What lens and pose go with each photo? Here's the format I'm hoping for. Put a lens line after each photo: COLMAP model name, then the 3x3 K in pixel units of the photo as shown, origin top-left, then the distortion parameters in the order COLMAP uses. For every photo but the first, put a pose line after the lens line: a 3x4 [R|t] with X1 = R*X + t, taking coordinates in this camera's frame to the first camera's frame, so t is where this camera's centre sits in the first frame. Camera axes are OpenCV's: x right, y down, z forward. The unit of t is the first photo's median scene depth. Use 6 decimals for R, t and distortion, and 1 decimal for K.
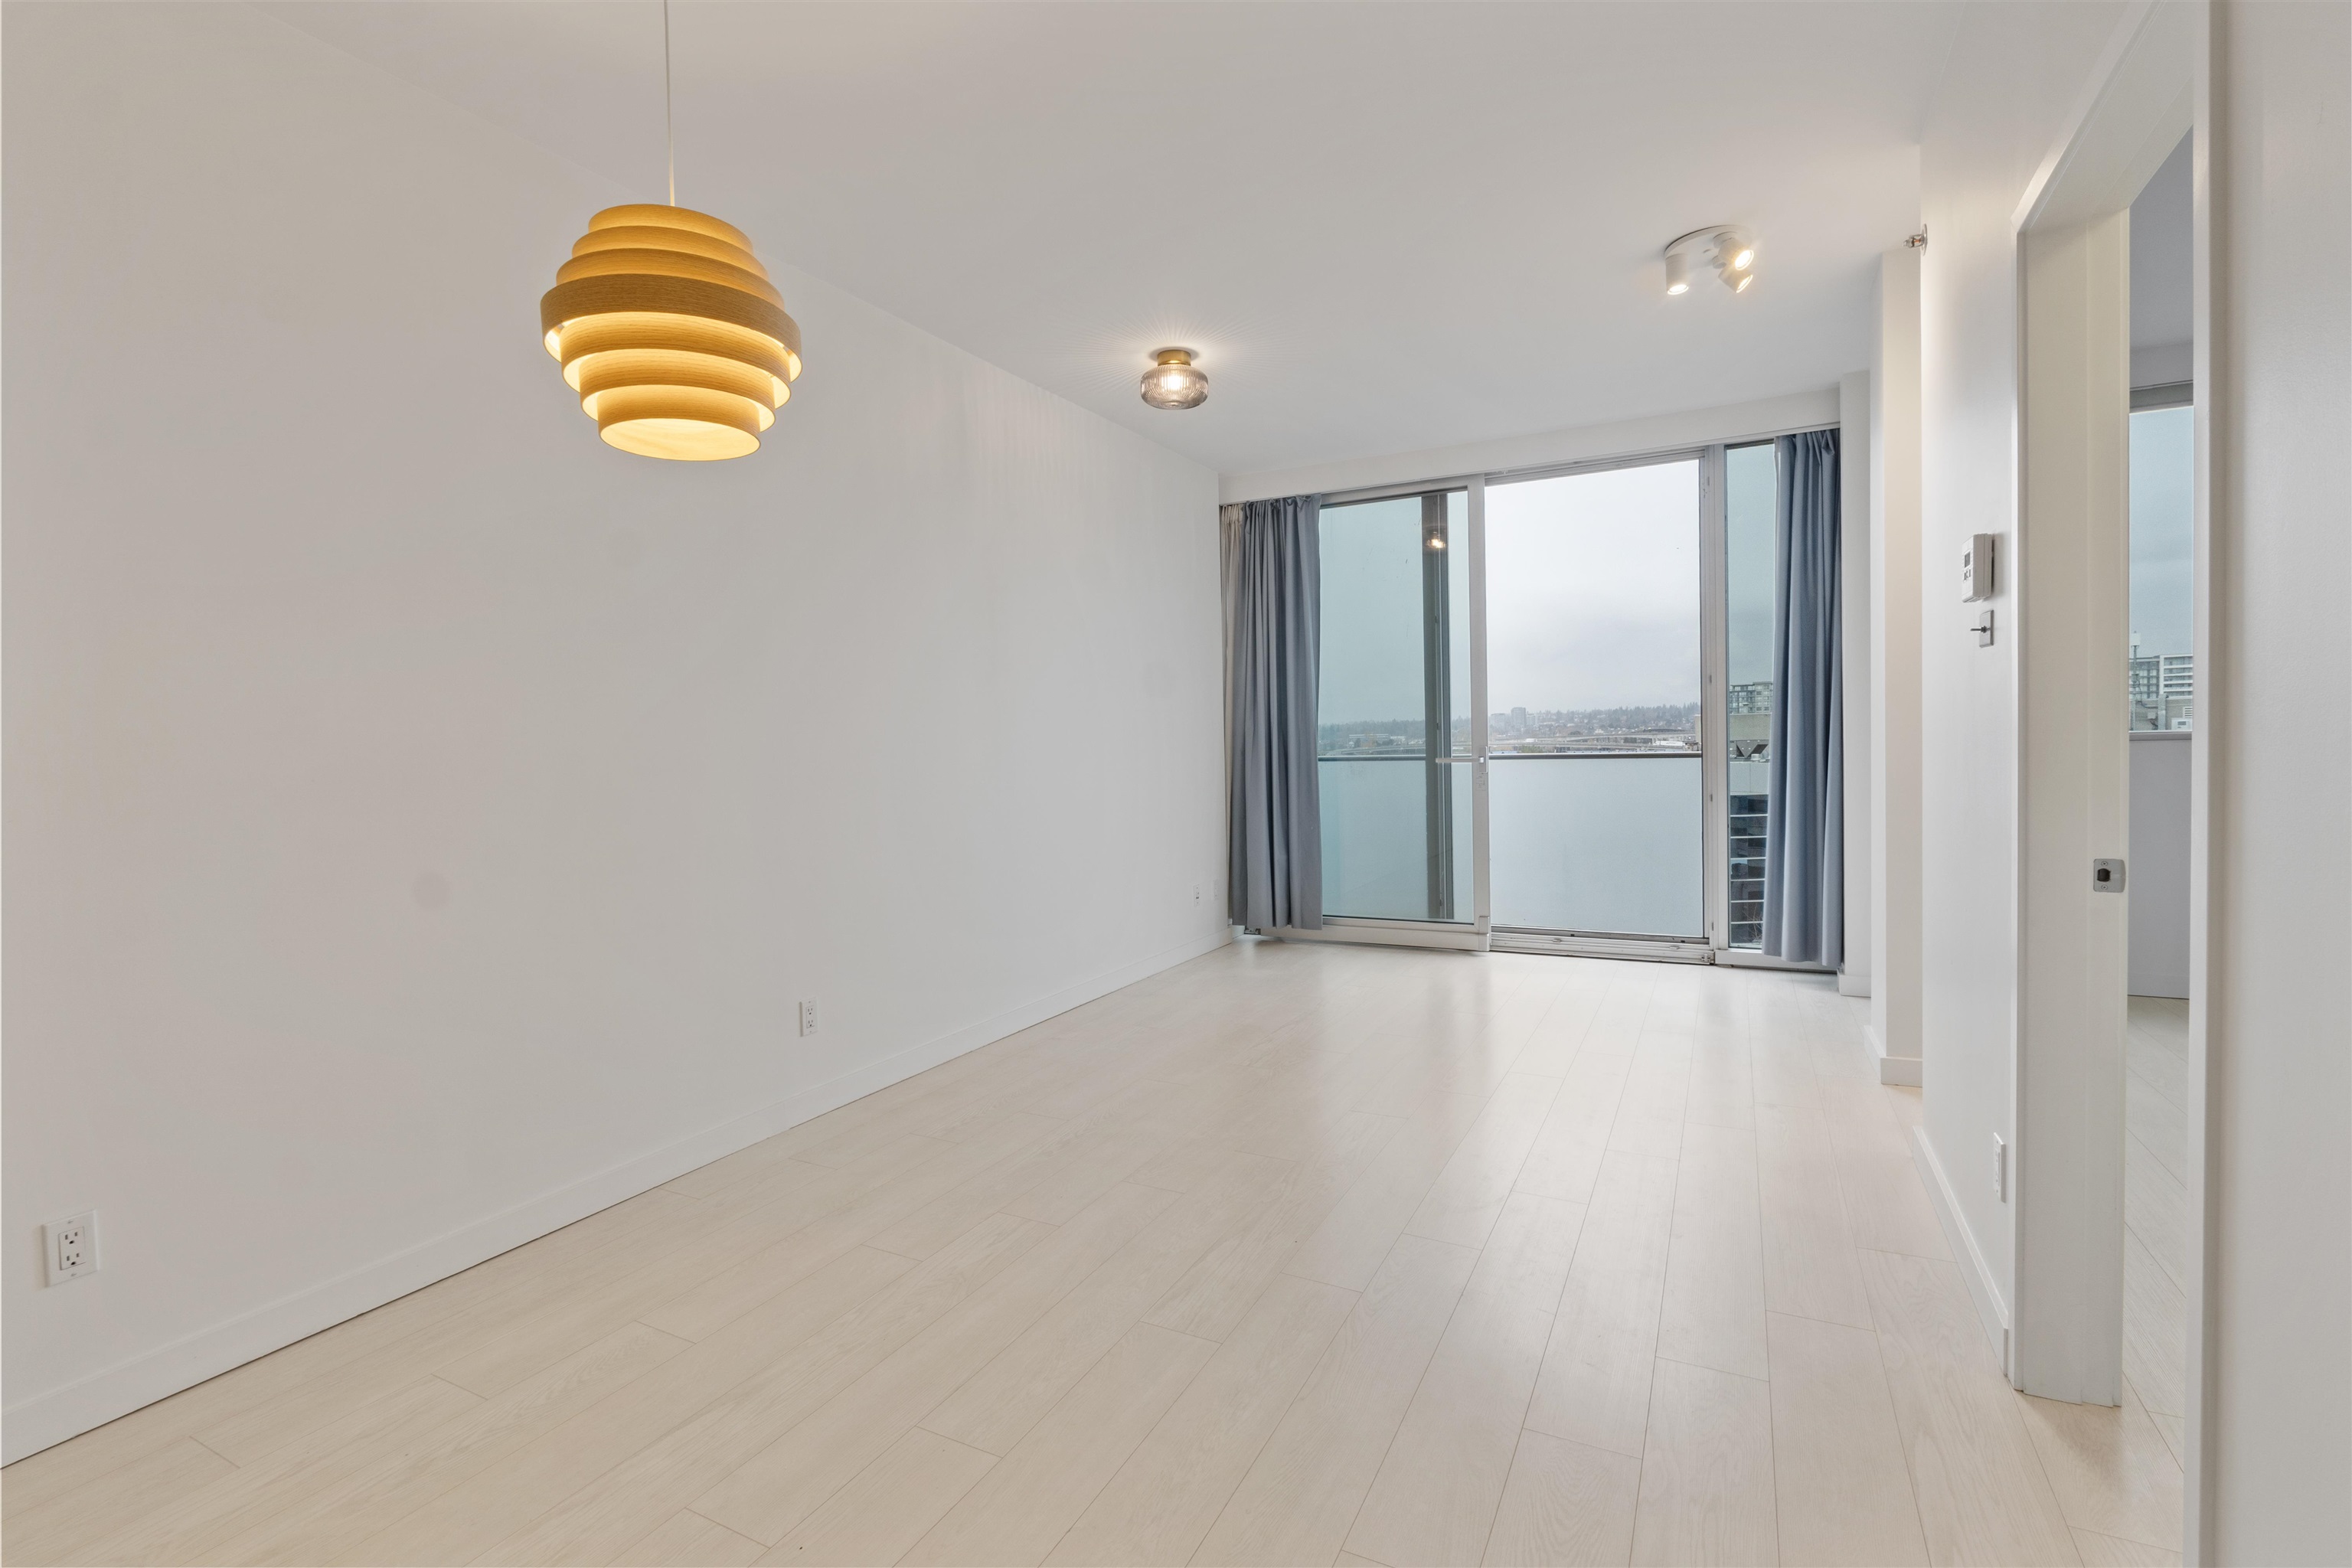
lens RADIAL K [[1071.4, 0, 1177.7], [0, 1071.4, 773.3], [0, 0, 1]] dist [-0.004557, 0.000288]
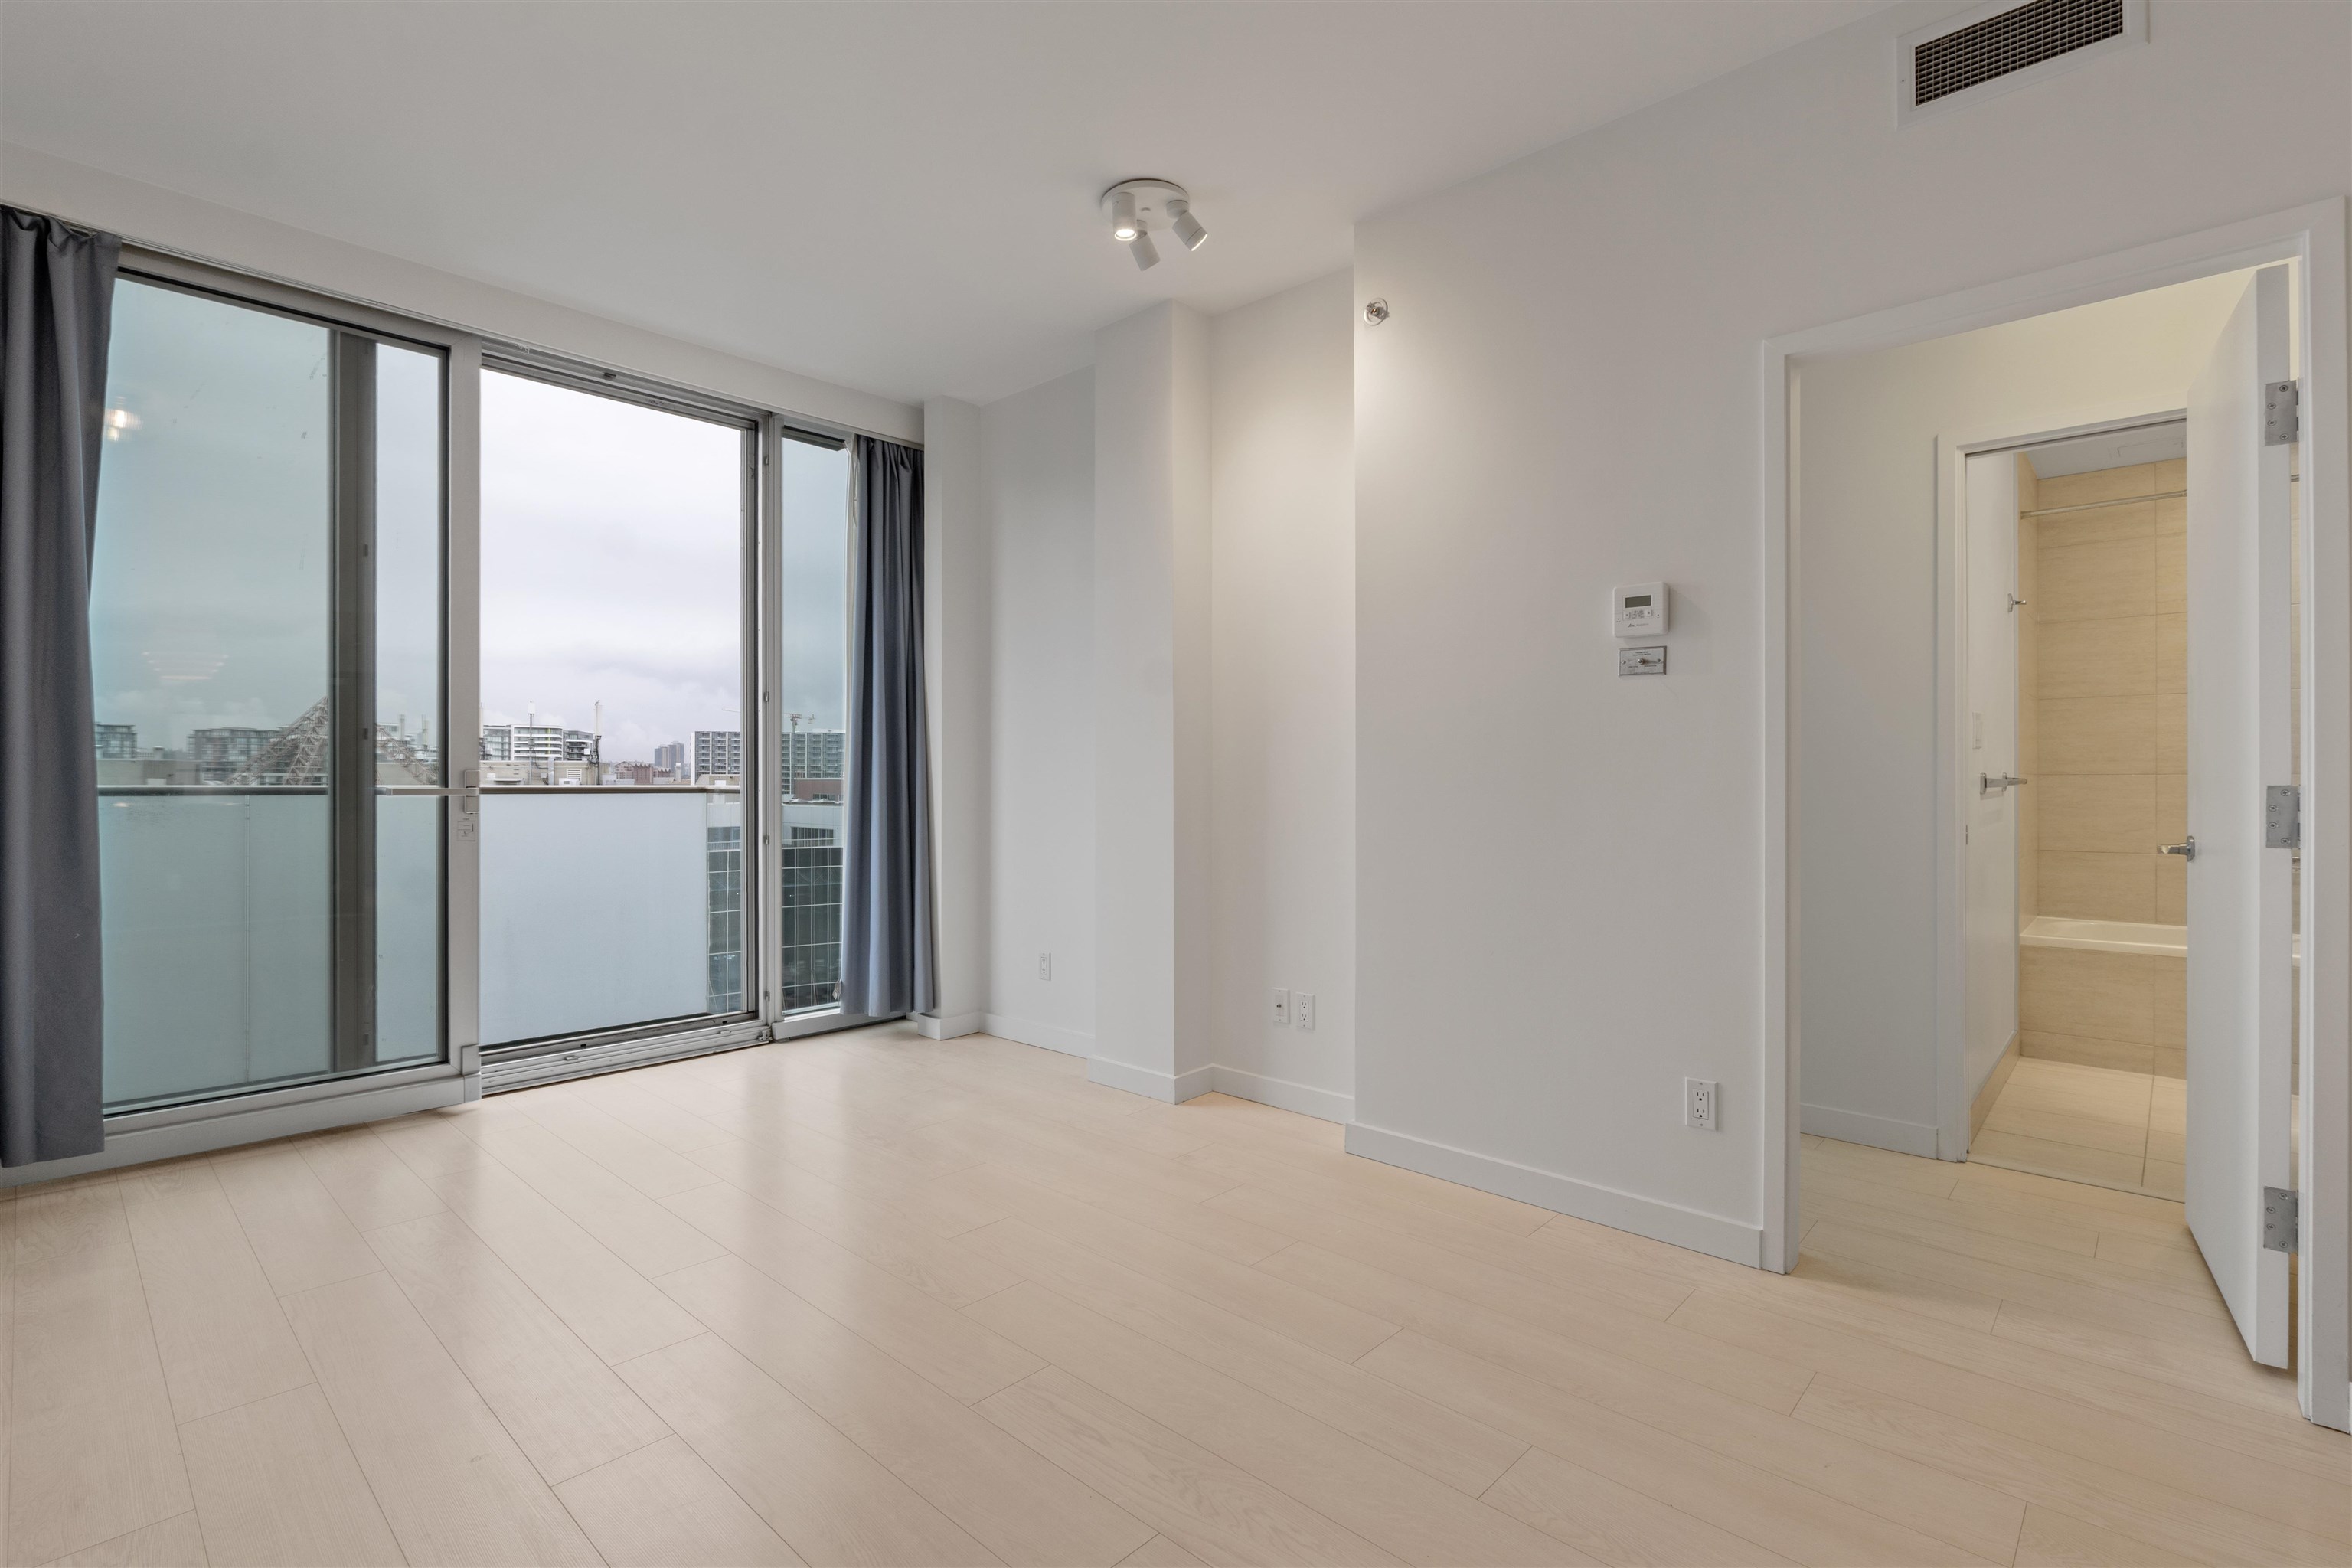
lens RADIAL K [[1080.6, 0, 1169.6], [0, 1080.6, 776.5], [0, 0, 1]] dist [-0.005249, -0.000405]
pose [[0.271853, 0.026505, 0.961974, -0.205932], [0.022035, 0.999187, -0.033757, 0.008789], [-0.962087, 0.030374, 0.271048, 0.437950]]
